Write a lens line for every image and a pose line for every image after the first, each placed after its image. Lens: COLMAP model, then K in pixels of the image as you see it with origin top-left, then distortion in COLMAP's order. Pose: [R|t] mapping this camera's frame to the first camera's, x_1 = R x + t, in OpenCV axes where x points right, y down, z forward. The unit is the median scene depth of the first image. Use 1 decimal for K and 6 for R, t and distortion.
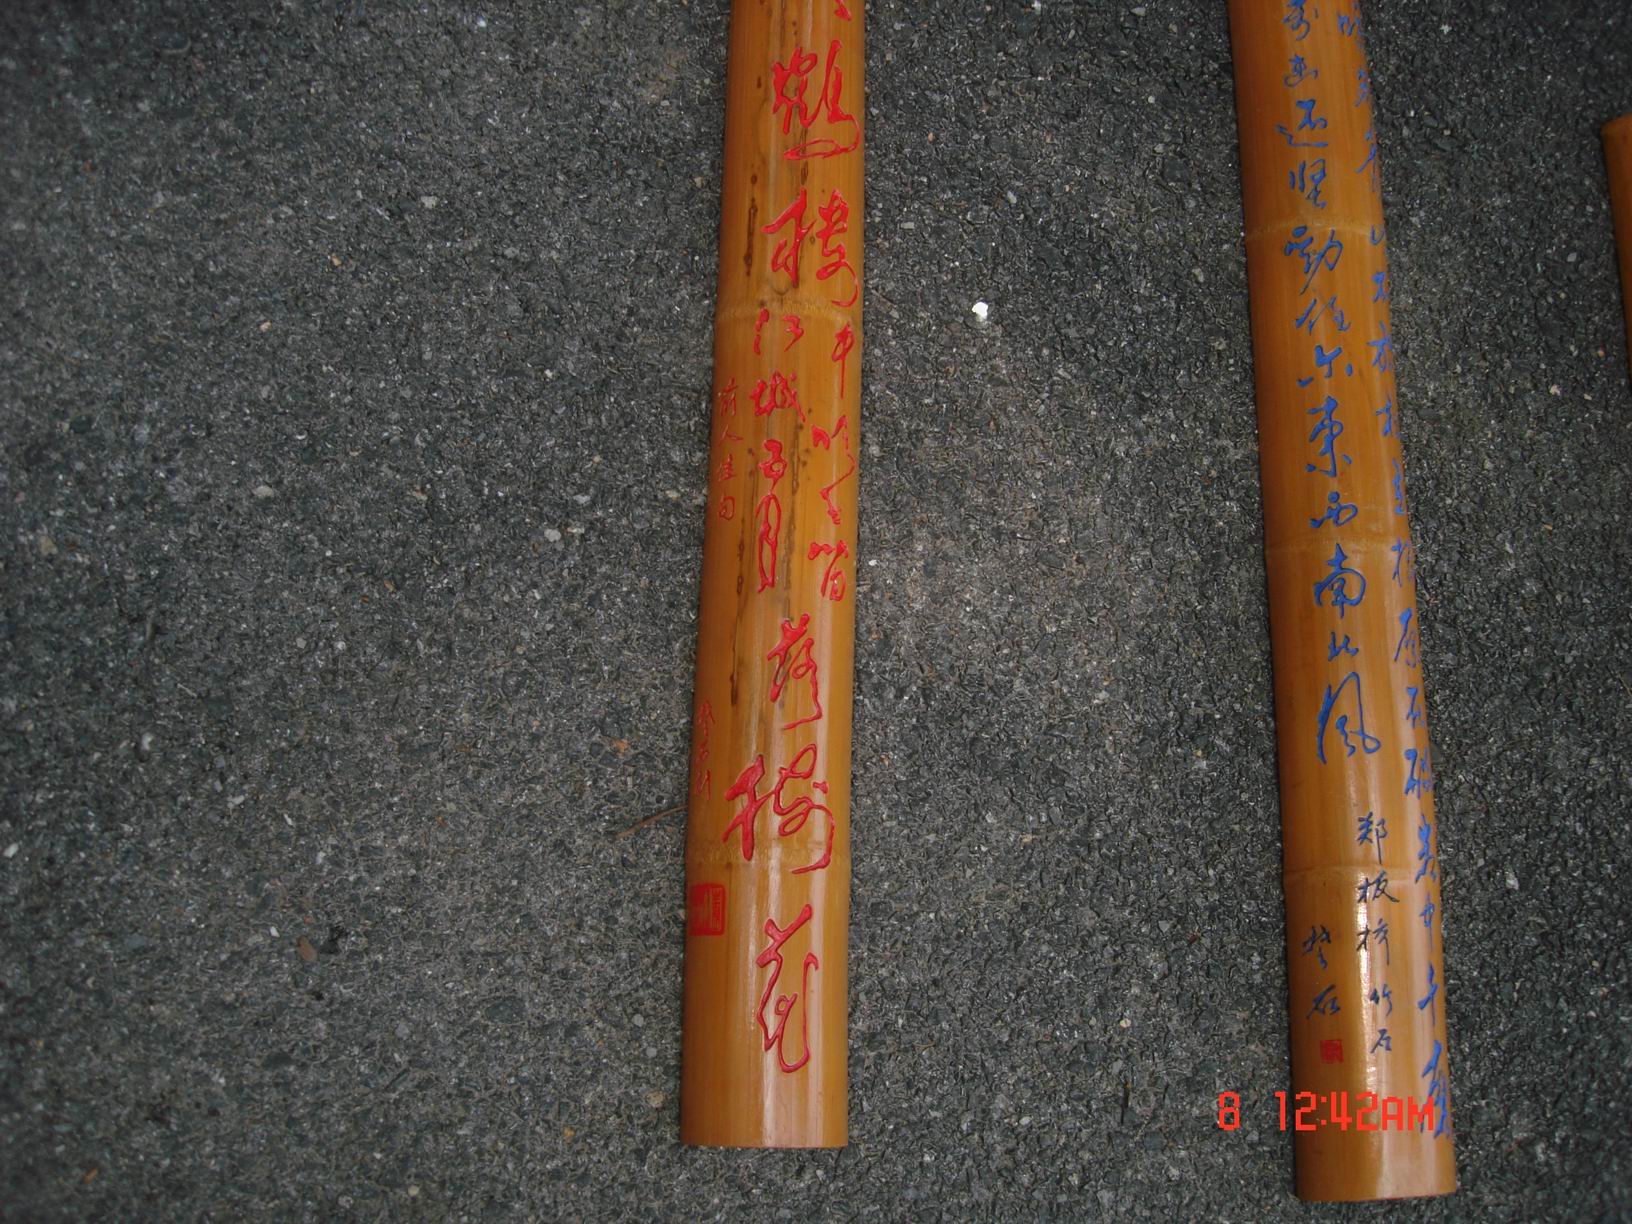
lens RADIAL K [[1816.9, 0, 811.9], [0, 1816.9, 616.6], [0, 0, 1]] dist [-0.116213, 0.000000]
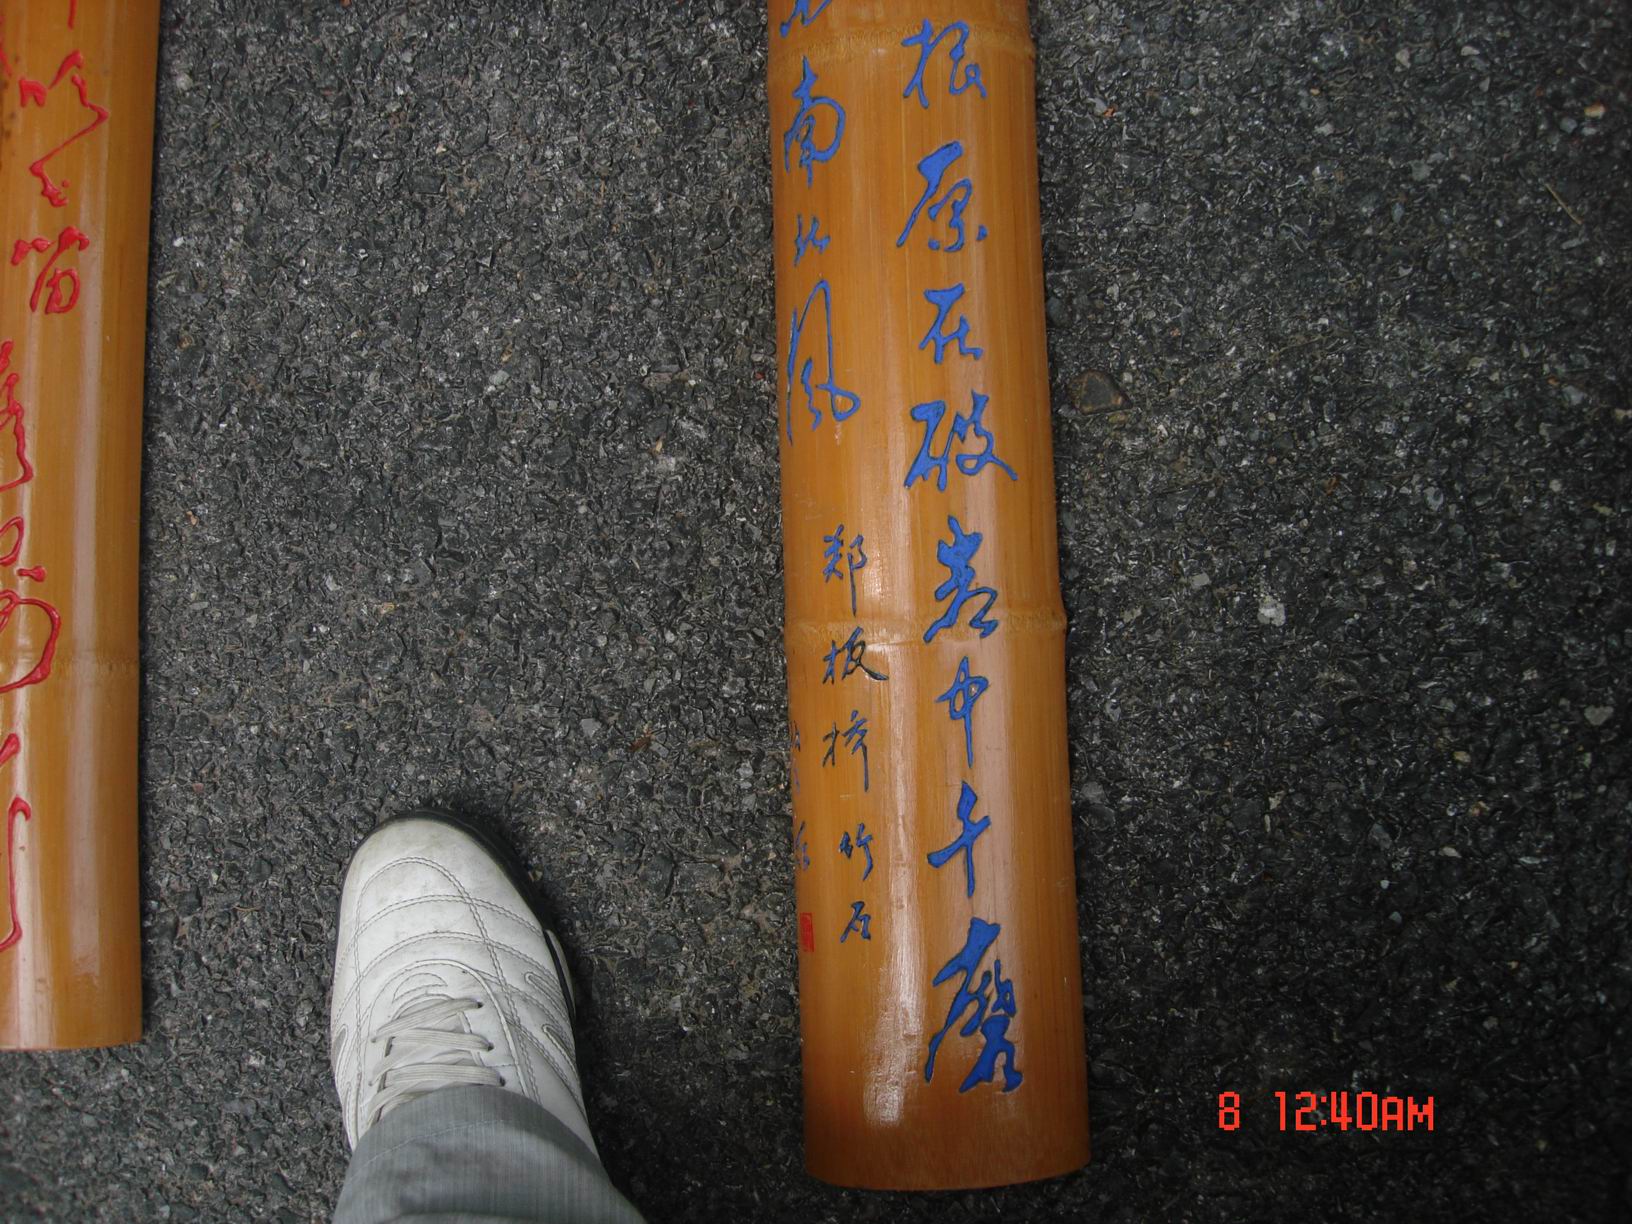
lens RADIAL K [[1816.9, 0, 815.2], [0, 1816.9, 603.4], [0, 0, 1]] dist [-0.116213, 0.000000]
pose [[0.849605, -0.065959, -0.523280, 0.564272], [0.160181, 0.977555, 0.136852, 0.049865], [0.502508, -0.200089, 0.841101, 0.473300]]
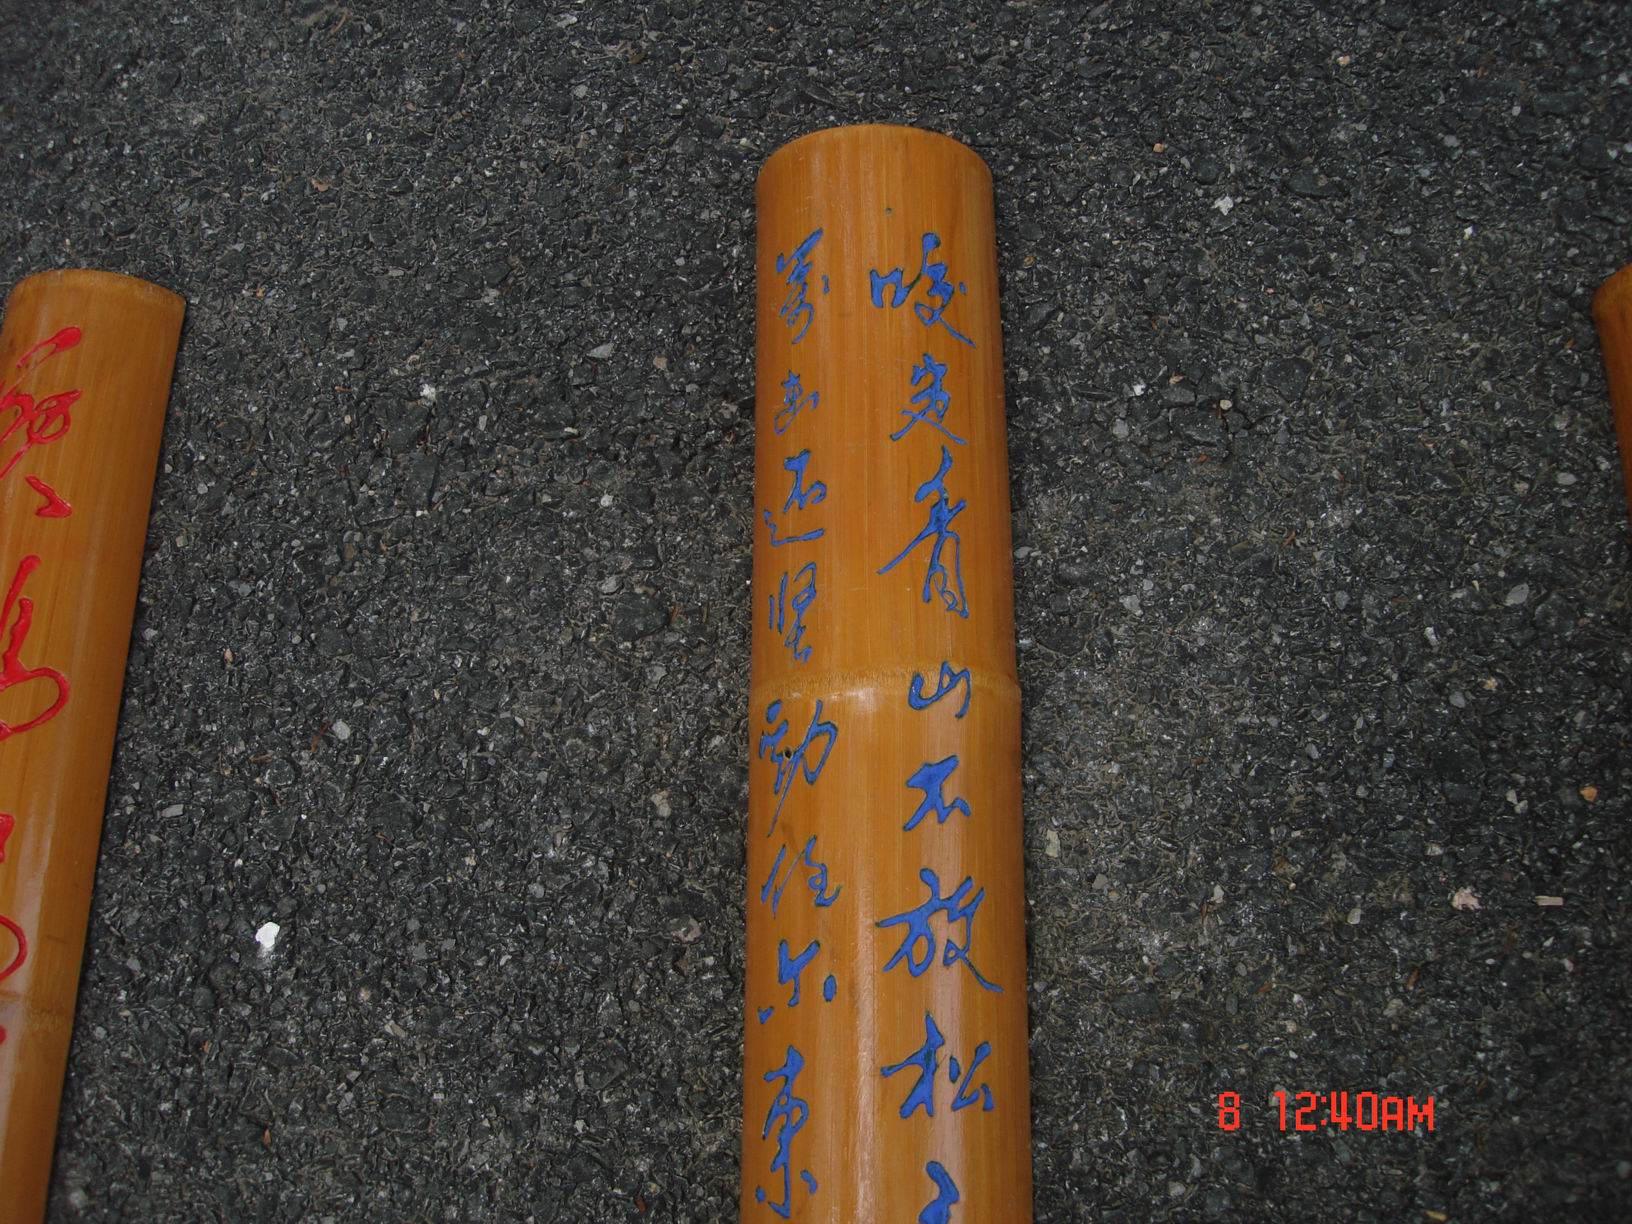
lens RADIAL K [[1816.9, 0, 812.3], [0, 1816.9, 598.9], [0, 0, 1]] dist [-0.116213, 0.000000]
pose [[0.872937, -0.165491, -0.458905, 0.544486], [0.110176, 0.983276, -0.145013, -0.171243], [0.475229, 0.076027, 0.876572, 0.539415]]
